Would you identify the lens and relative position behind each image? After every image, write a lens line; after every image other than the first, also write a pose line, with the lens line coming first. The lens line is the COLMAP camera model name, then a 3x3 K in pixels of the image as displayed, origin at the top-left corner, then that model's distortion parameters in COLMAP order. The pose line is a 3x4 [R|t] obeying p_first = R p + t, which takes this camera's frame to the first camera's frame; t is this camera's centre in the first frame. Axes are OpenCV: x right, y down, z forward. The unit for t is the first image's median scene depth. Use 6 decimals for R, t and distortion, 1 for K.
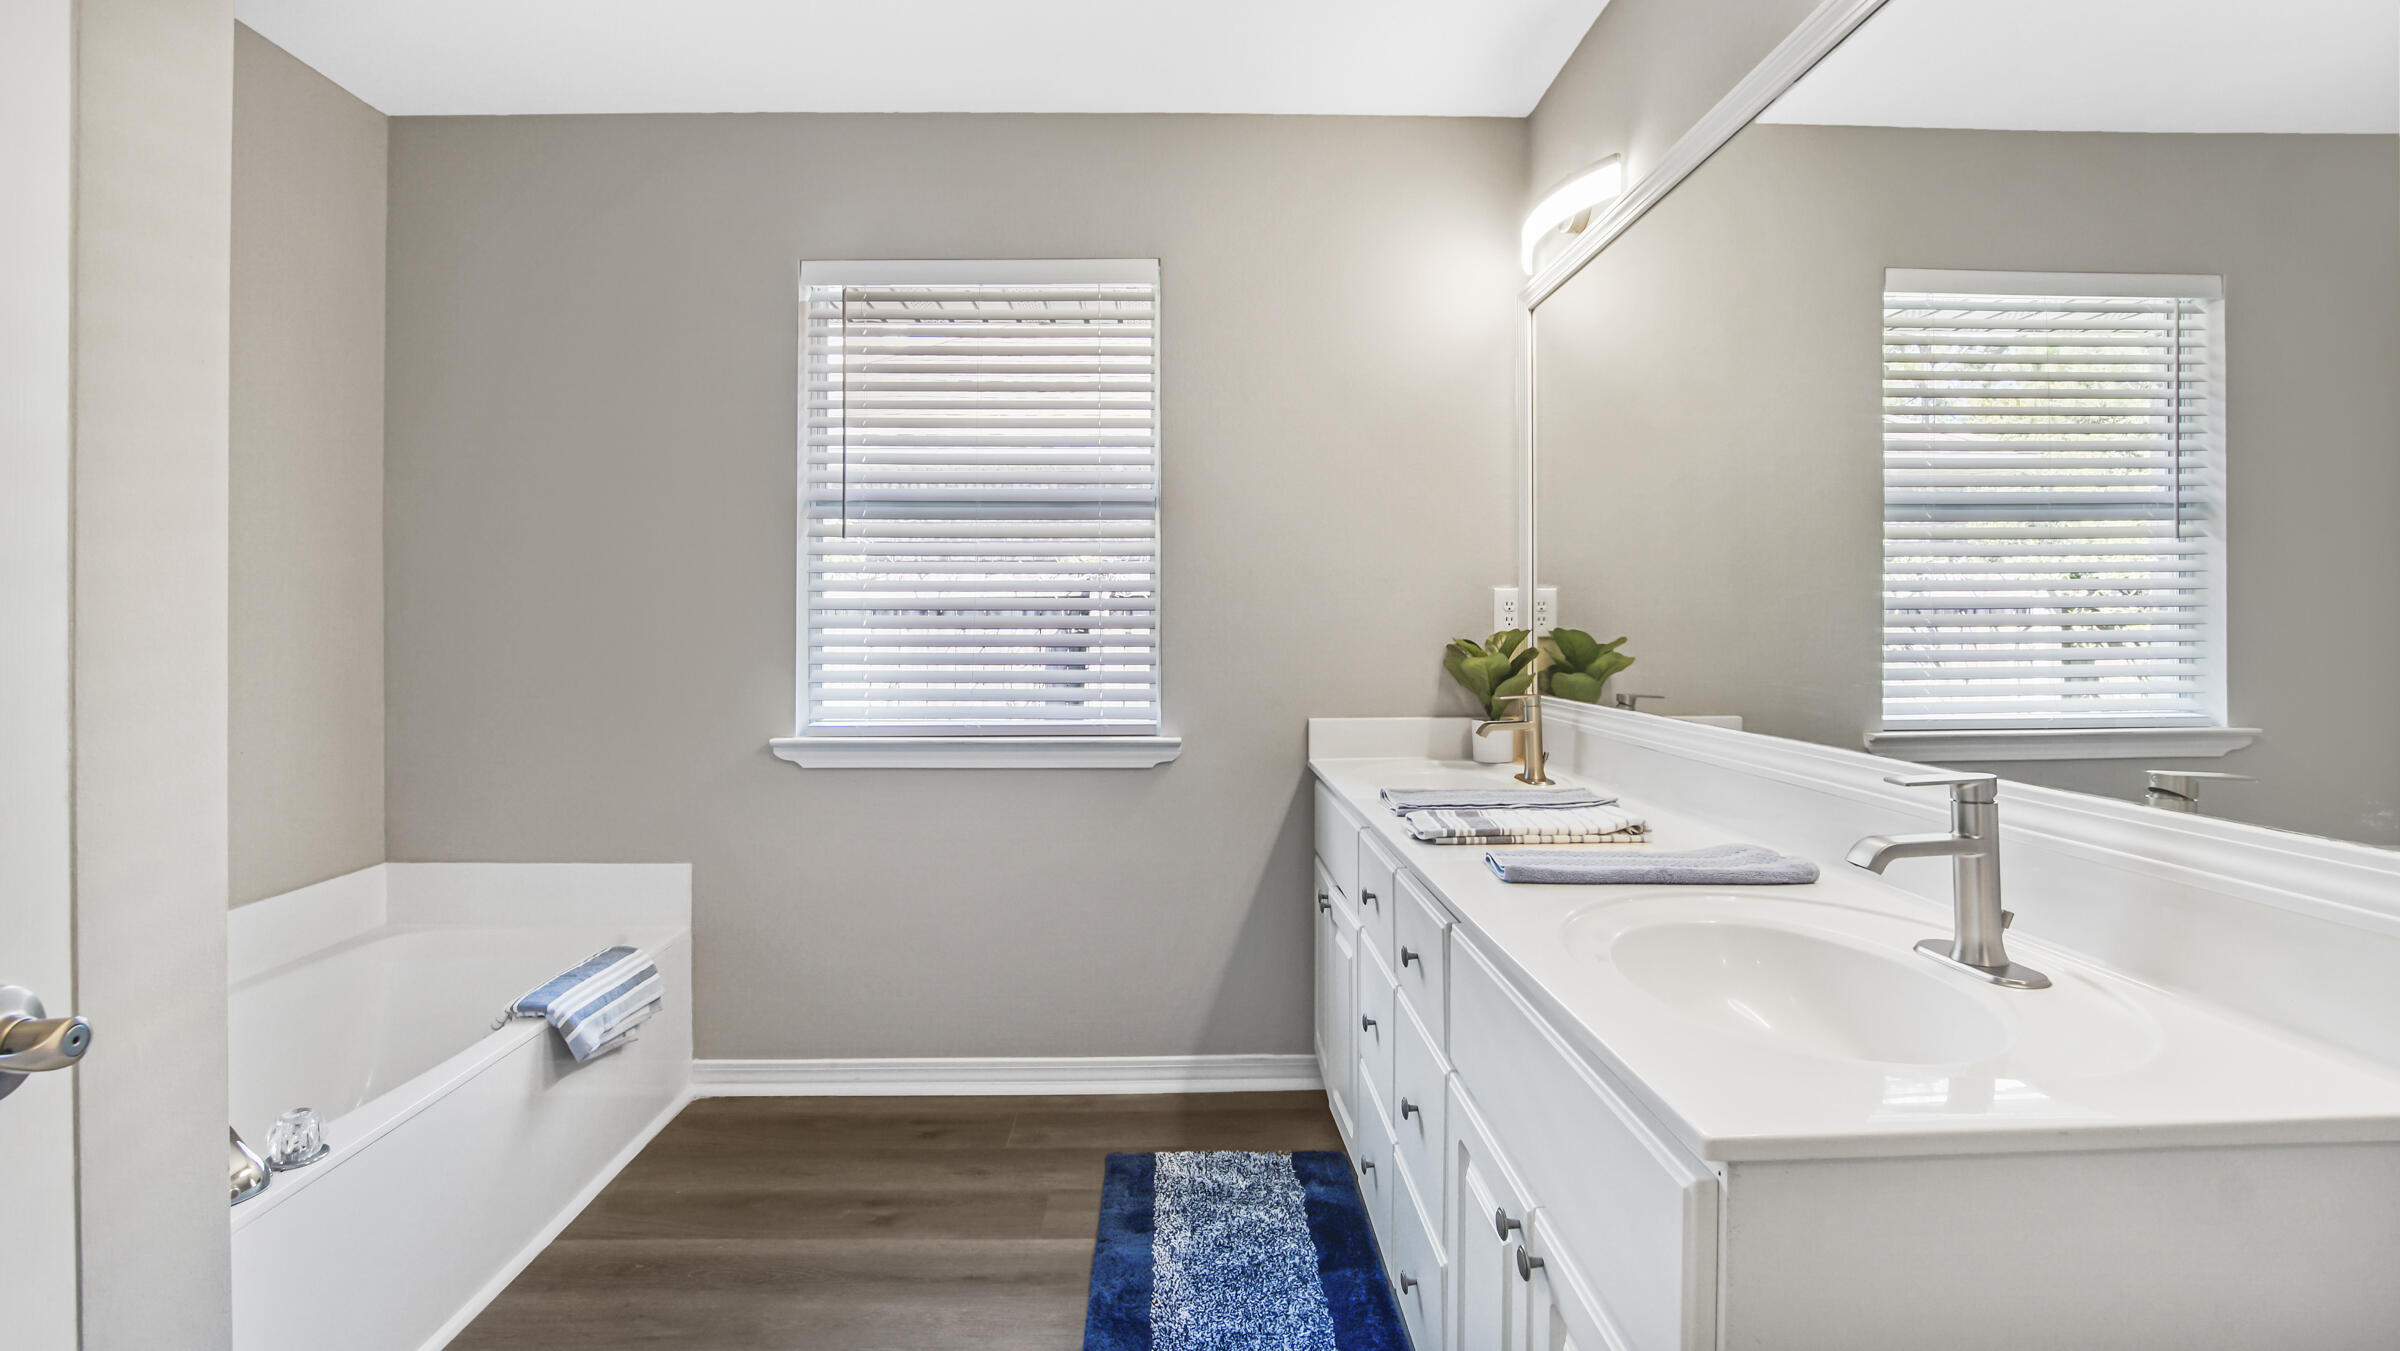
lens RADIAL K [[1062.0, 0, 1191.9], [0, 1062.0, 580.3], [0, 0, 1]] dist [-0.020739, 0.000235]
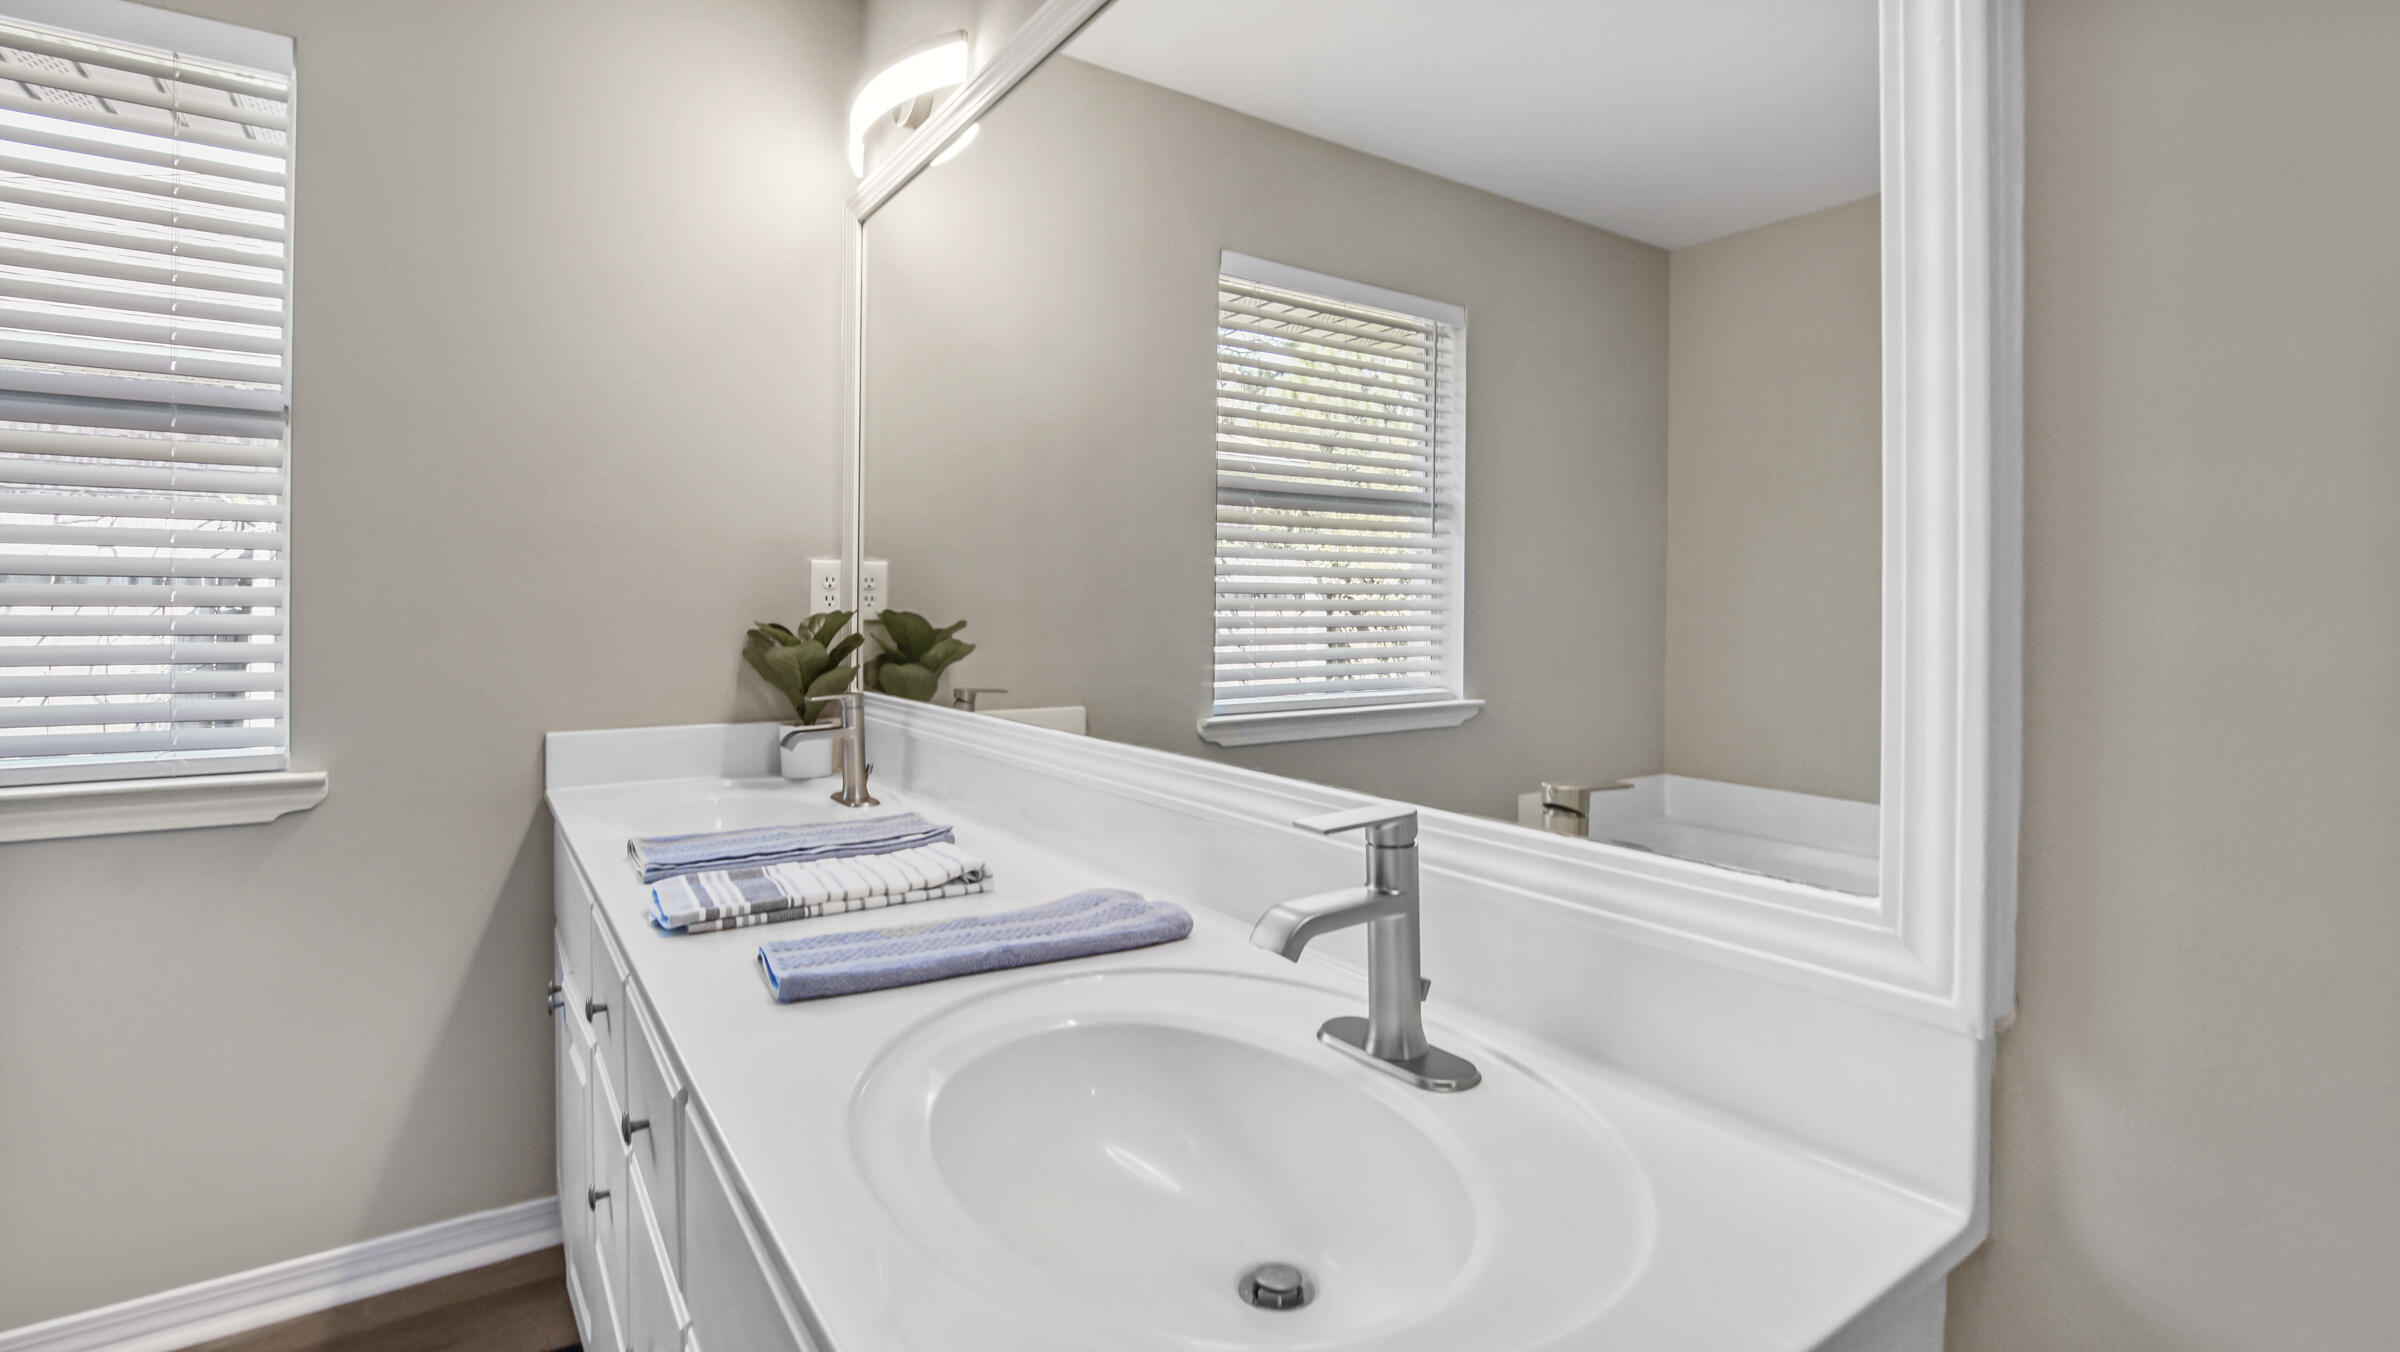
lens RADIAL K [[1077.7, 0, 1188.2], [0, 1077.7, 690.6], [0, 0, 1]] dist [0.000400, 0.000370]
pose [[0.832052, -0.035413, 0.553566, 0.074437], [-0.031594, 0.993314, 0.111034, 0.007163], [-0.553797, -0.109876, 0.825371, 0.172770]]
